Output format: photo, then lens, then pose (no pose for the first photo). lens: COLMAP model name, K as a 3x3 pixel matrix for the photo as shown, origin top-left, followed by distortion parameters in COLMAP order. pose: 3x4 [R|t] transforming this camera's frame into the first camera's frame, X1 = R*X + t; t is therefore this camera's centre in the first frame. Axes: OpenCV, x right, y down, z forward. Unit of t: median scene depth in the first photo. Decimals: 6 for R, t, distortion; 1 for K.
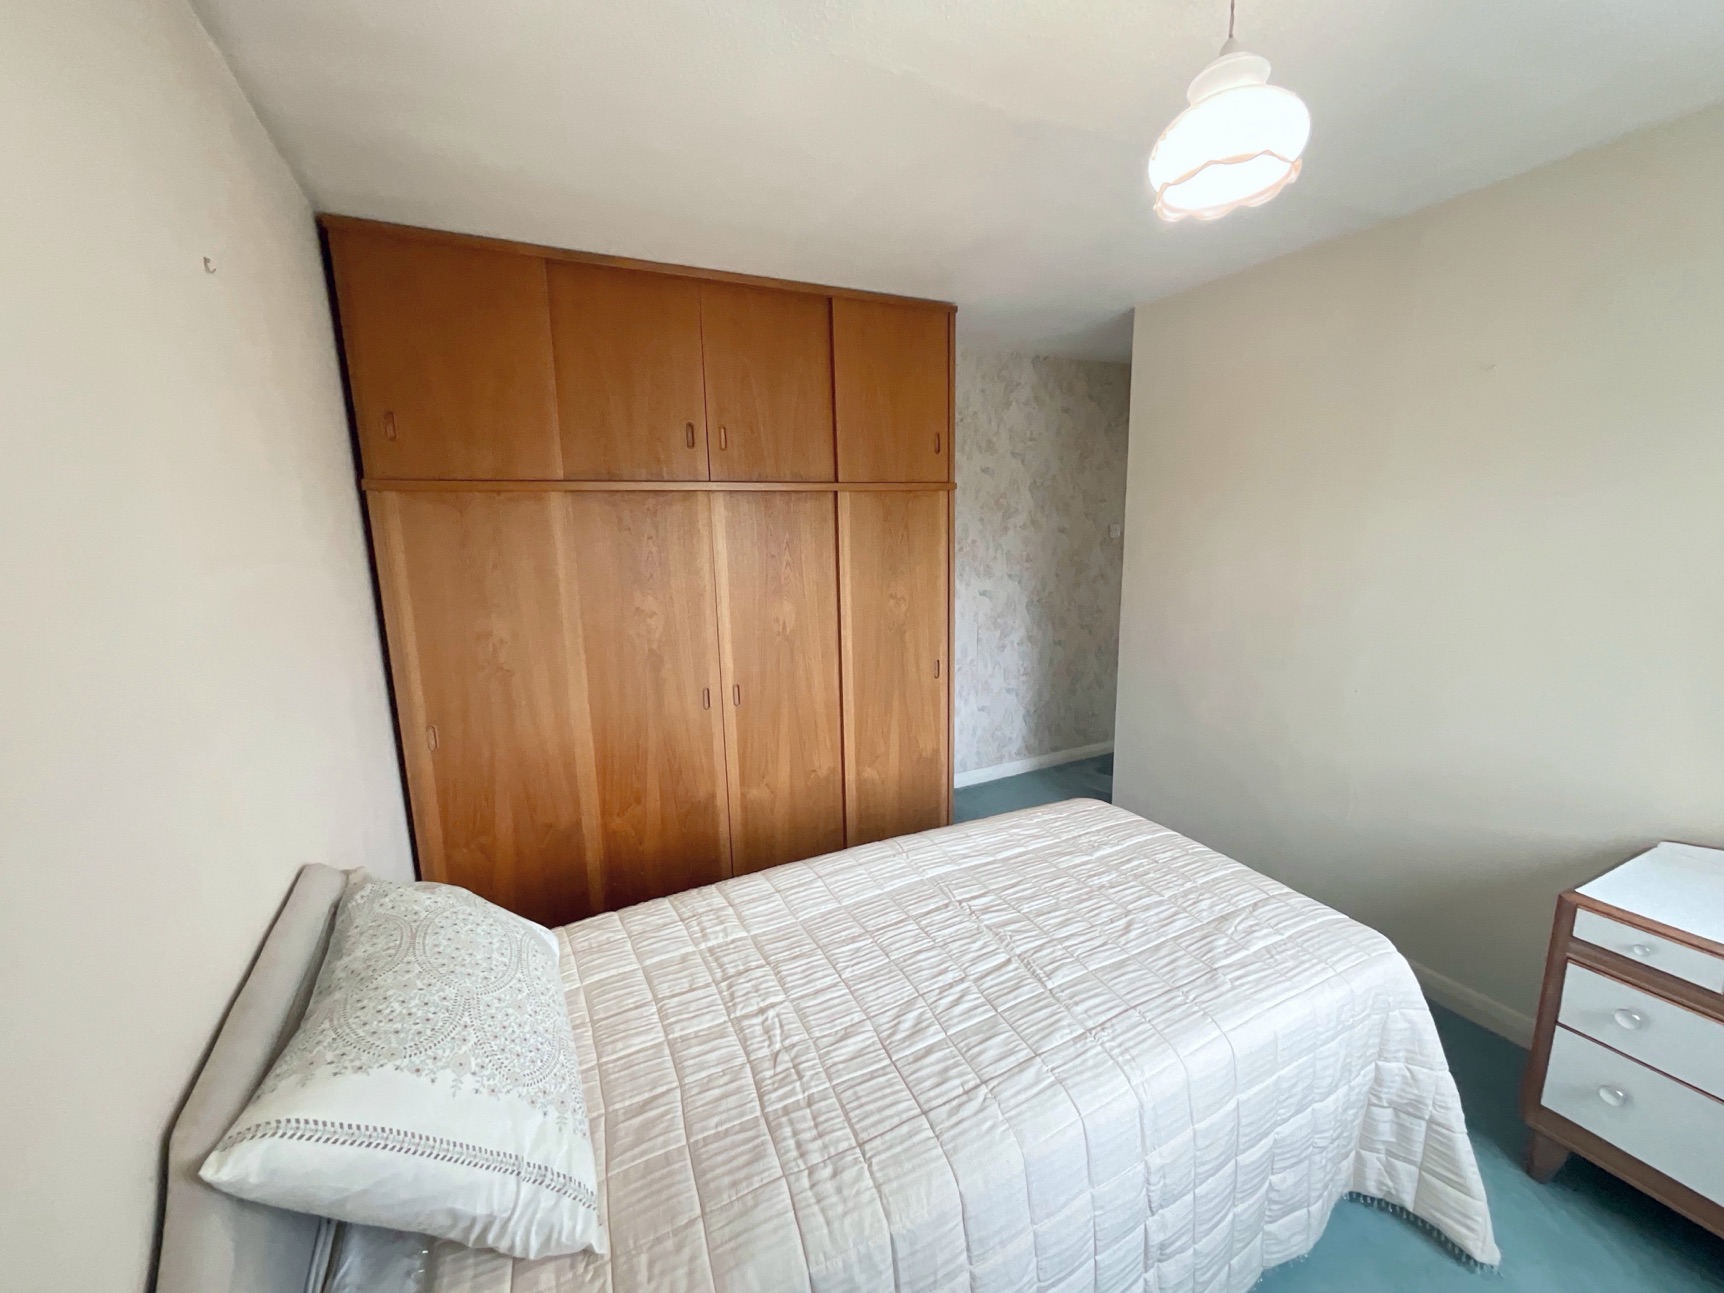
lens RADIAL K [[701.1, 0, 863.1], [0, 701.1, 640.6], [0, 0, 1]] dist [-0.002921, -0.000554]
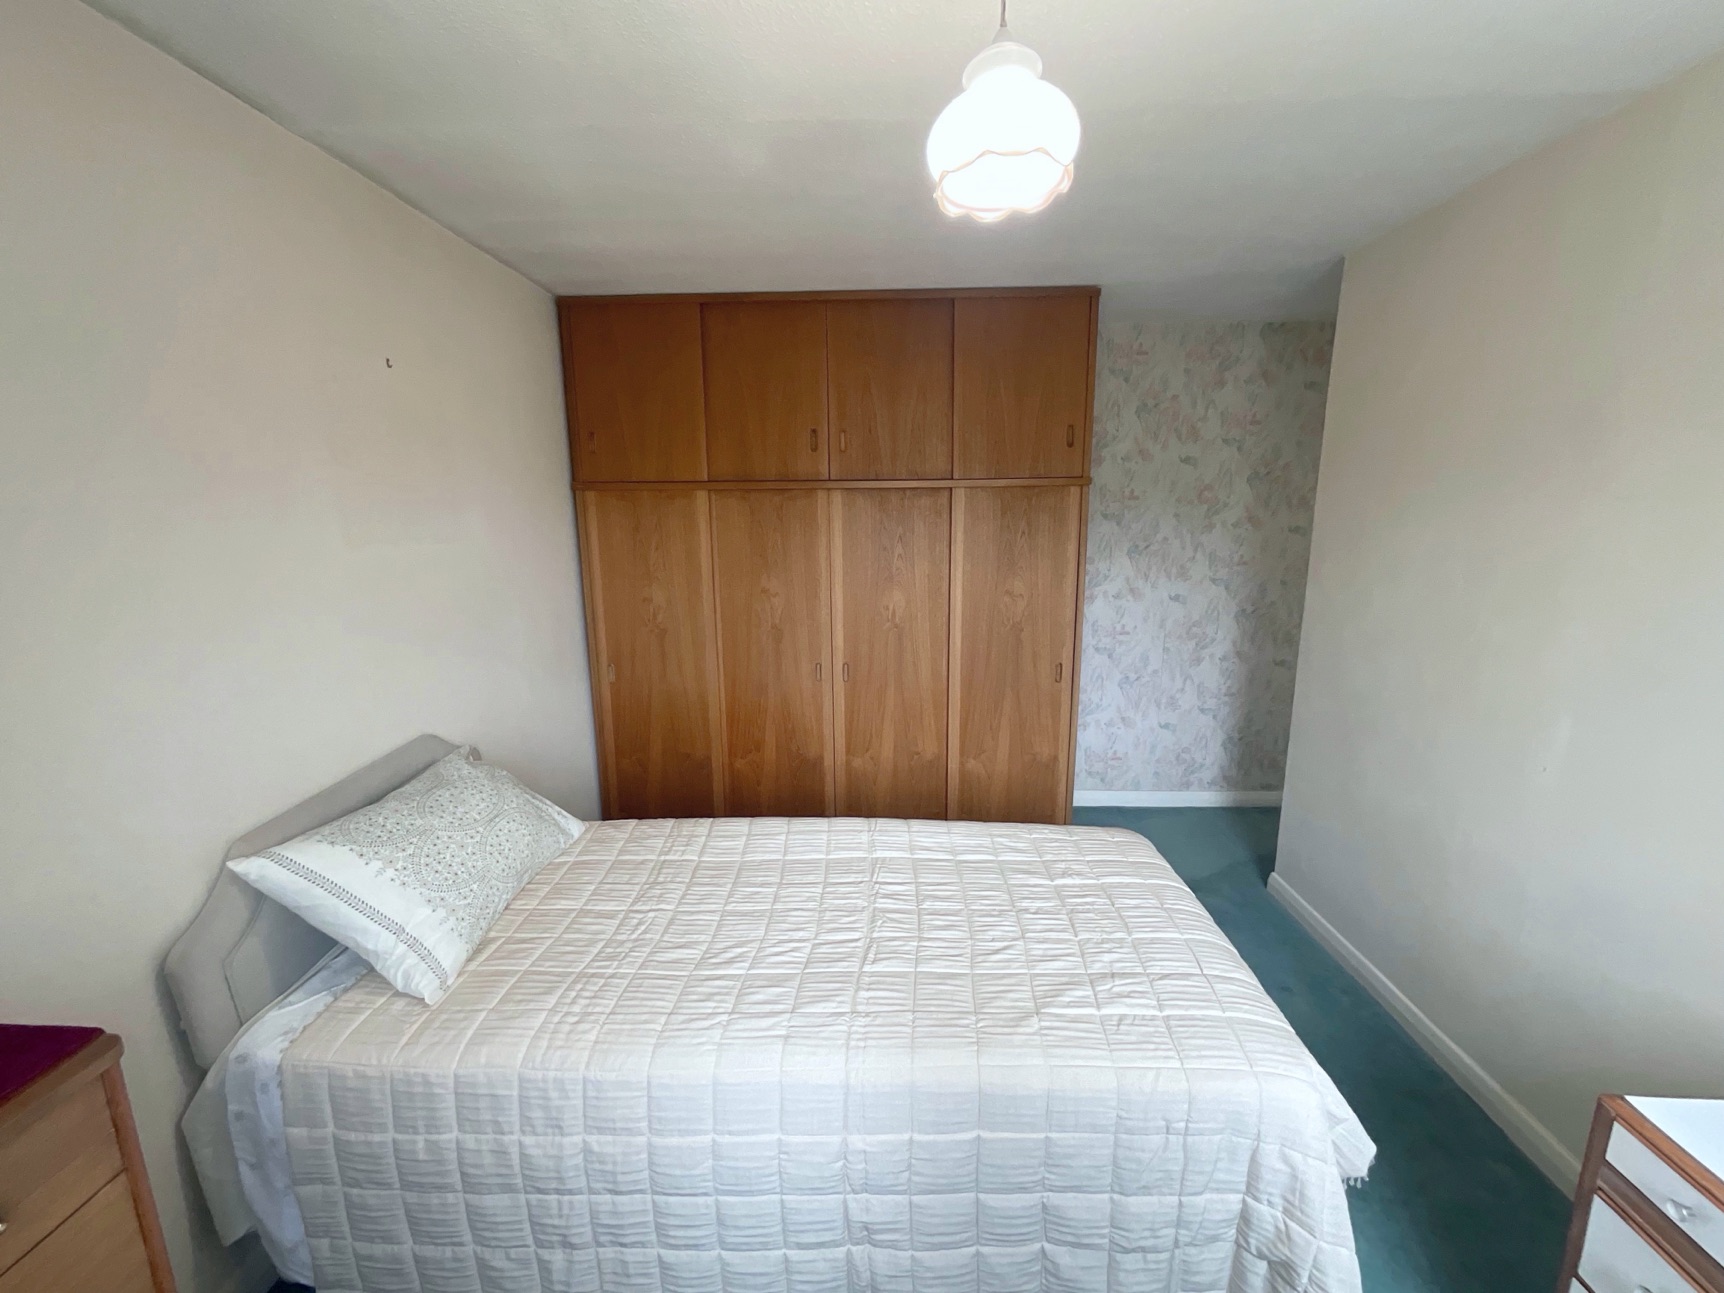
lens RADIAL K [[701.1, 0, 856.2], [0, 701.1, 636.0], [0, 0, 1]] dist [-0.002921, -0.000554]
pose [[0.875681, 0.099568, -0.472513, 0.421698], [-0.091938, 0.994990, 0.039280, -0.028604], [0.474056, 0.009045, 0.880448, 0.033573]]
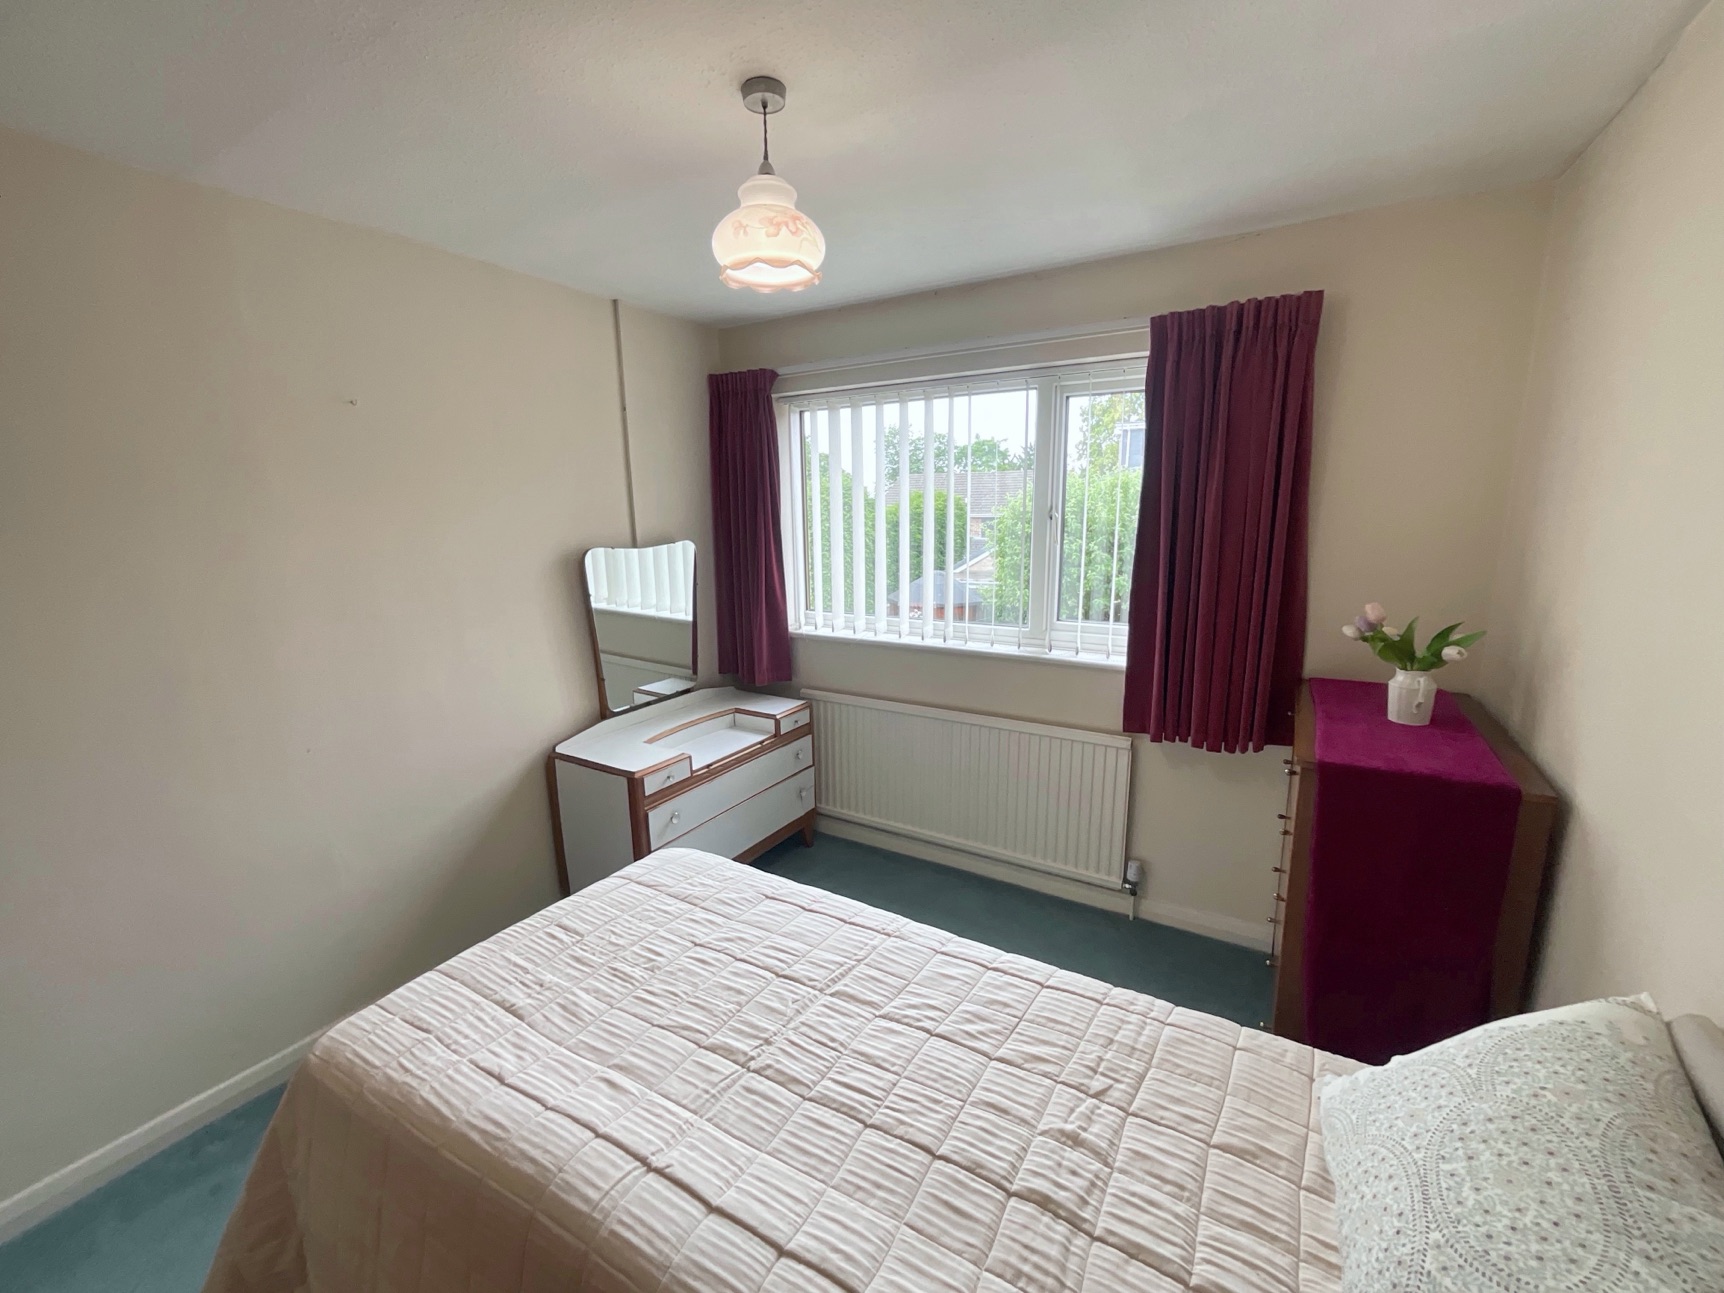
lens RADIAL K [[701.1, 0, 860.3], [0, 701.1, 653.7], [0, 0, 1]] dist [-0.002921, -0.000554]
pose [[-0.528253, -0.148291, 0.836037, -0.349191], [0.180675, 0.942450, 0.281326, -0.160301], [-0.829642, 0.299663, -0.471060, 0.815927]]
